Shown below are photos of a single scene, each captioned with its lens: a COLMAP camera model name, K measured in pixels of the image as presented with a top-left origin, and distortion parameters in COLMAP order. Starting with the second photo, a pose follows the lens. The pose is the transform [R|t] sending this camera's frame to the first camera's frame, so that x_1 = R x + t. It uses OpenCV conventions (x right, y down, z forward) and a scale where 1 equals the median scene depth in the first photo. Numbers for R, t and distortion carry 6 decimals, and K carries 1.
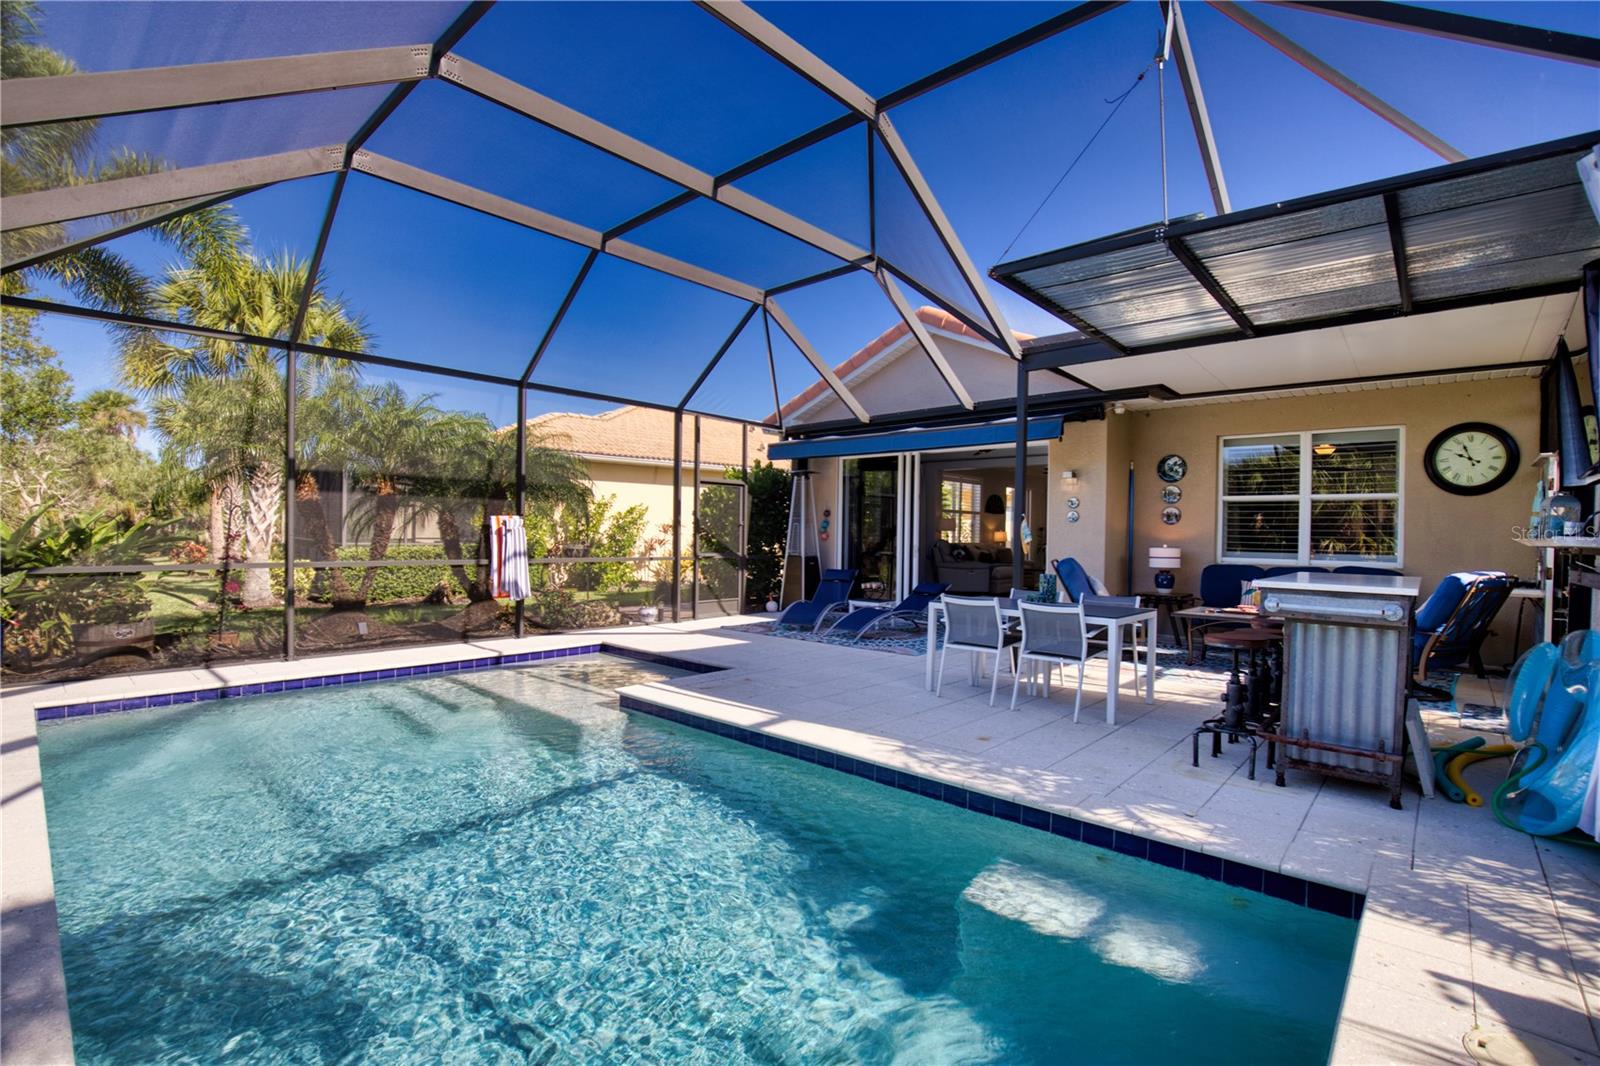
lens RADIAL K [[733.0, 0, 798.3], [0, 733.0, 538.7], [0, 0, 1]] dist [-0.023646, 0.001293]
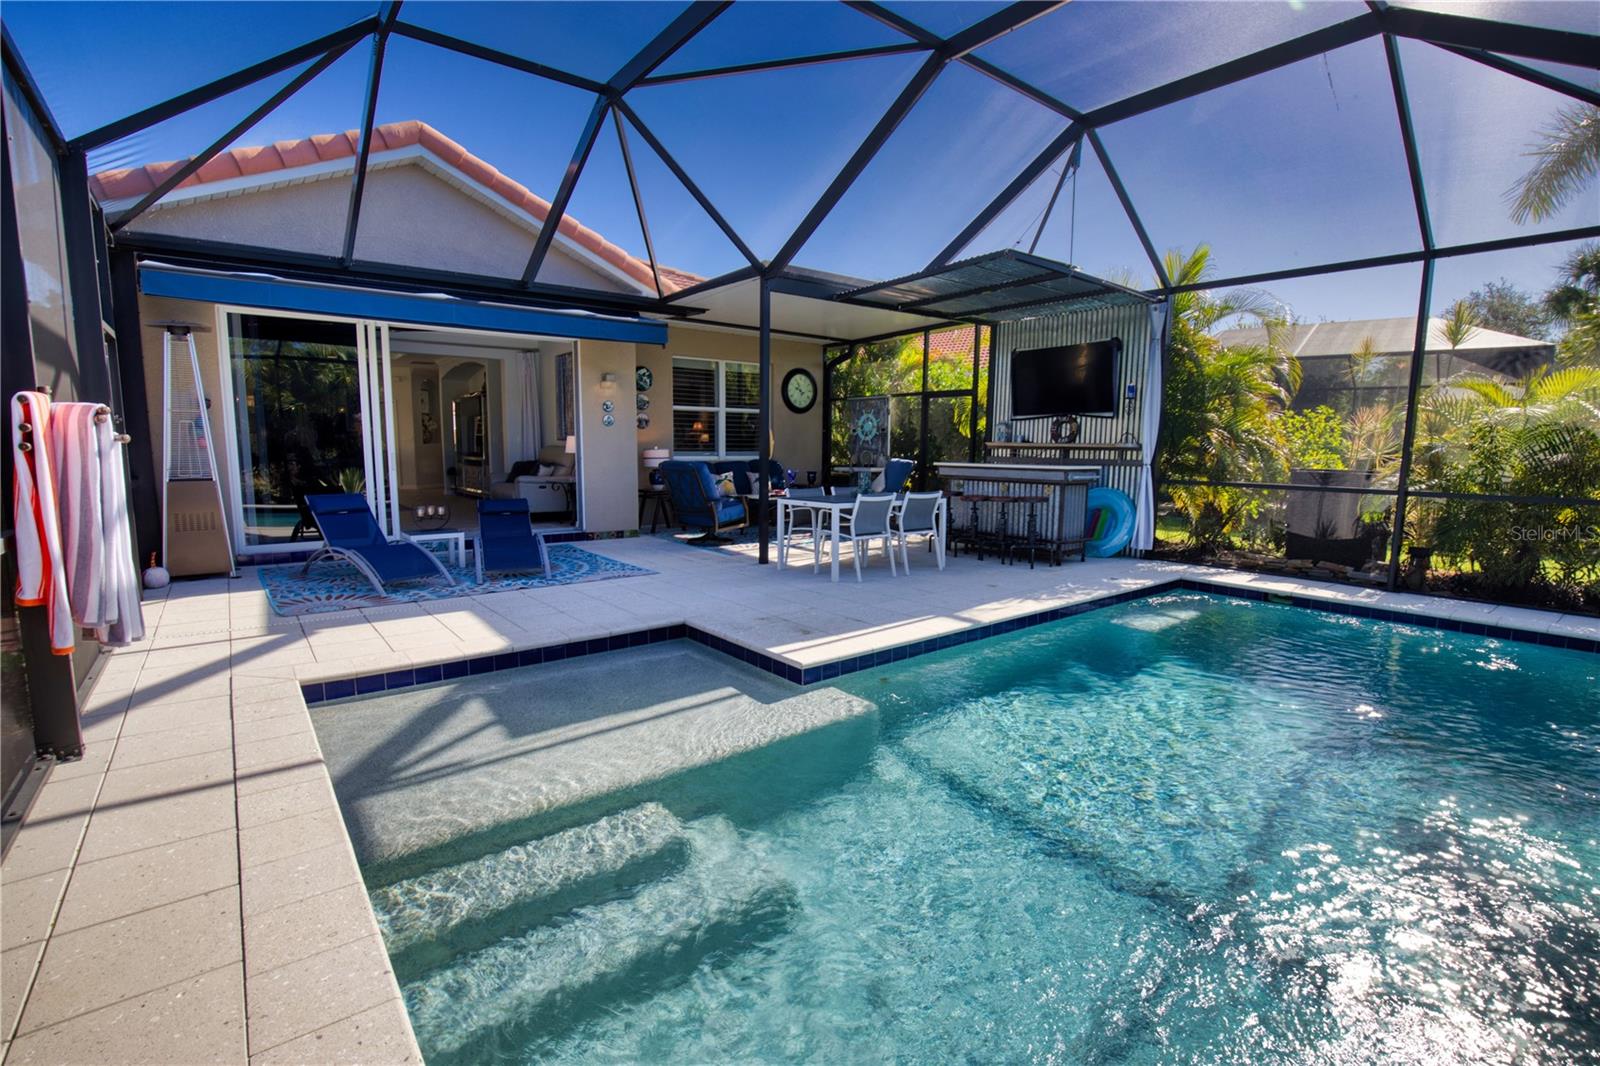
lens RADIAL K [[733.0, 0, 799.5], [0, 733.0, 535.0], [0, 0, 1]] dist [-0.023646, 0.001293]
pose [[0.164164, -0.131677, 0.977605, -0.607197], [0.008353, 0.991200, 0.132105, -0.004381], [-0.986398, -0.013521, 0.163820, 0.594305]]
